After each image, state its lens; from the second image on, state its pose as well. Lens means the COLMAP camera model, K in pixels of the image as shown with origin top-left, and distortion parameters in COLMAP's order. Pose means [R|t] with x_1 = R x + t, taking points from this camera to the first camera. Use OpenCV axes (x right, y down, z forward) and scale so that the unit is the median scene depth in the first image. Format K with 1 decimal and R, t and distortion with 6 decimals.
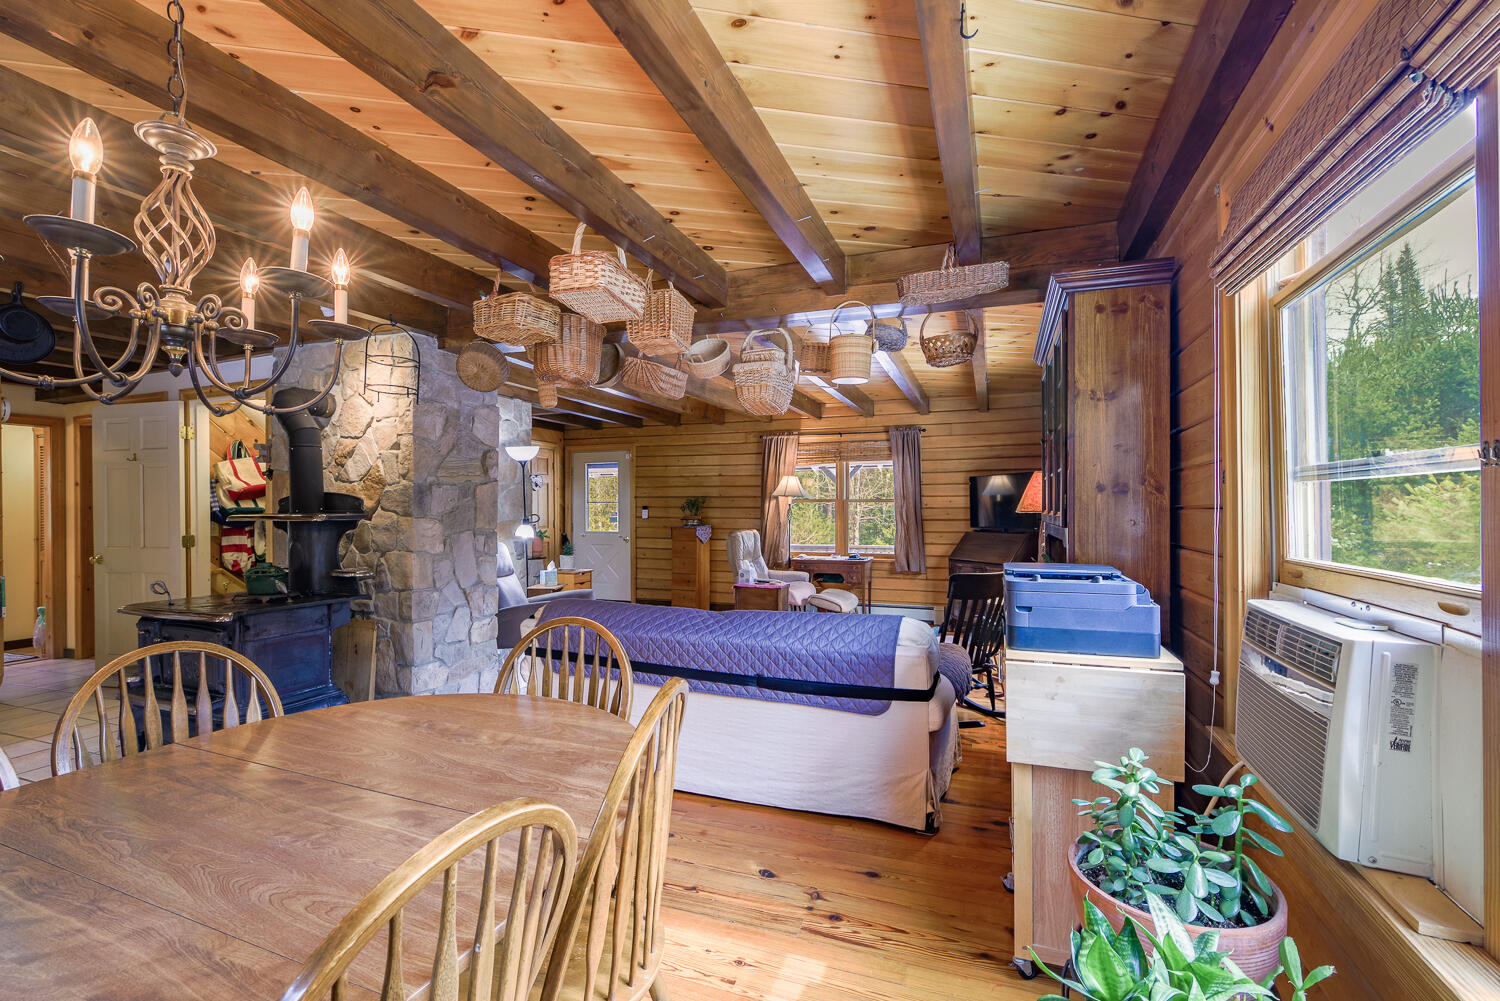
lens RADIAL K [[662.4, 0, 752.6], [0, 662.4, 501.6], [0, 0, 1]] dist [-0.006849, -0.000420]
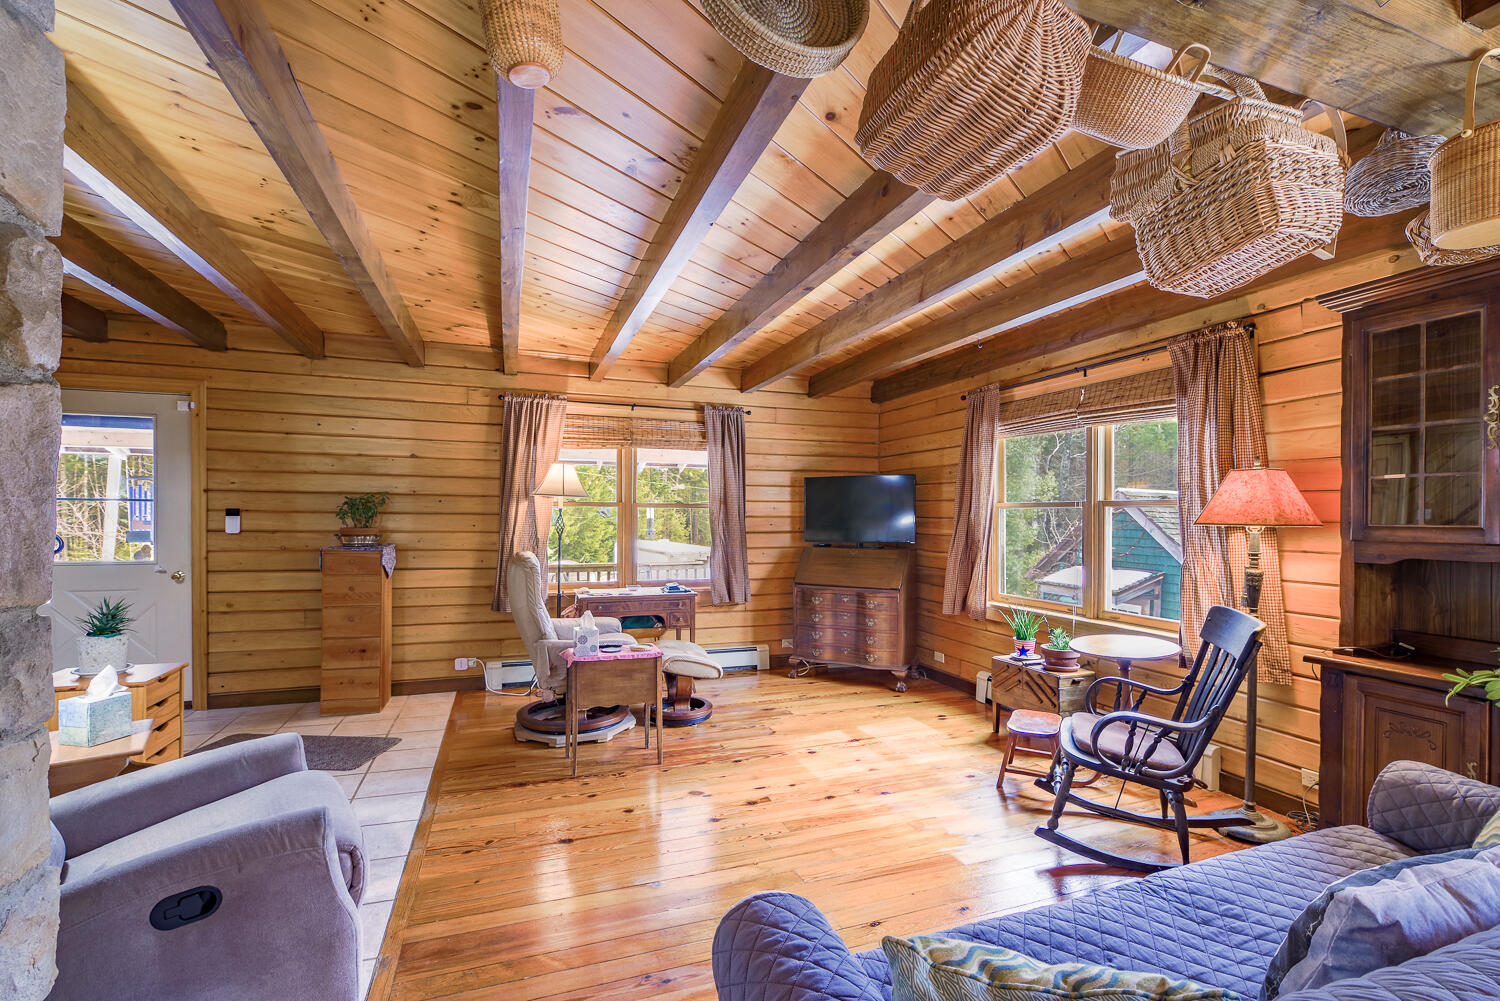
lens RADIAL K [[662.4, 0, 753.5], [0, 662.4, 510.7], [0, 0, 1]] dist [-0.006849, -0.000420]
pose [[0.751939, 0.010076, 0.659155, -0.208872], [-0.015676, 0.999874, 0.002598, 0.000894], [-0.659046, -0.012286, 0.752002, 0.387169]]
